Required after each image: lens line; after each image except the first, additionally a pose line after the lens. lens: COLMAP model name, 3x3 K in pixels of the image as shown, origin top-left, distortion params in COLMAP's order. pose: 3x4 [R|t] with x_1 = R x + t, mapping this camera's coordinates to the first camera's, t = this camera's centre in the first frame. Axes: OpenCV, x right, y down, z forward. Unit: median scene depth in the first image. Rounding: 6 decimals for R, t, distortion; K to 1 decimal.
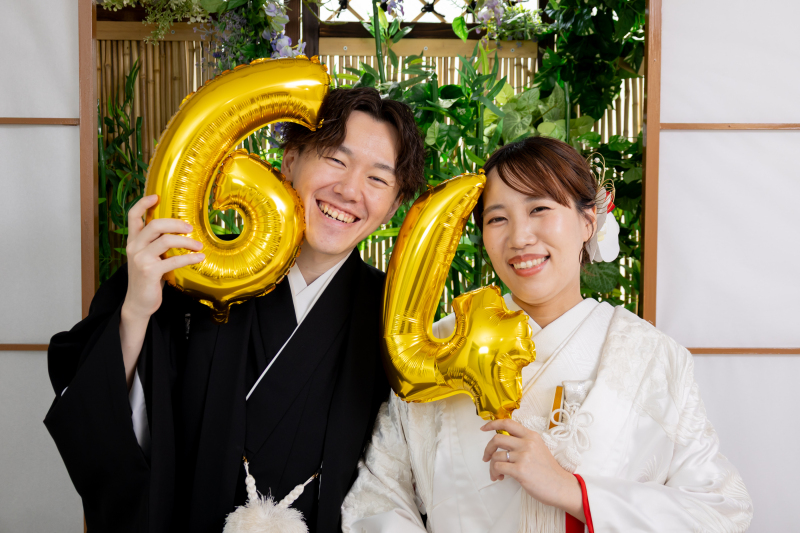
lens RADIAL K [[968.1, 0, 400.0], [0, 968.1, 266.5], [0, 0, 1]] dist [-0.000225, 0.005325]
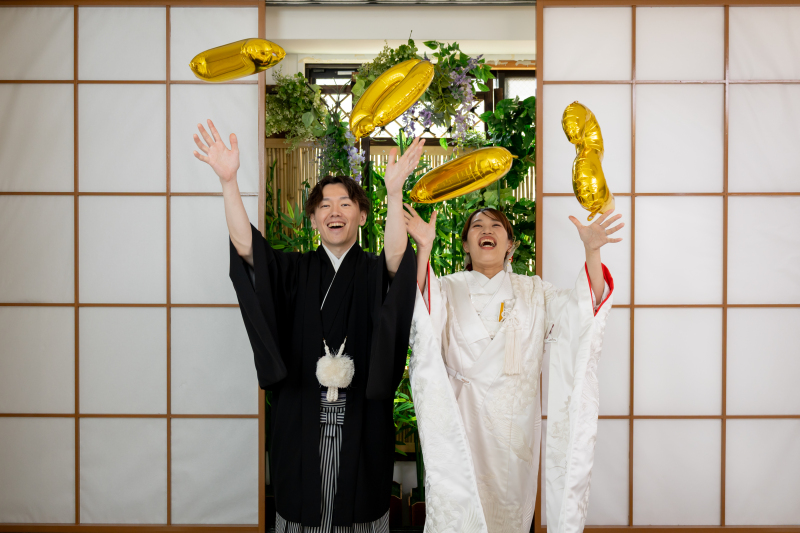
lens RADIAL K [[714.0, 0, 400.0], [0, 714.0, 266.5], [0, 0, 1]] dist [0.000365, -0.000144]
pose [[0.999969, -0.006078, 0.005012, -0.033553], [0.006109, 0.999962, -0.006231, 0.011147], [-0.004974, 0.006262, 0.999968, -0.418946]]
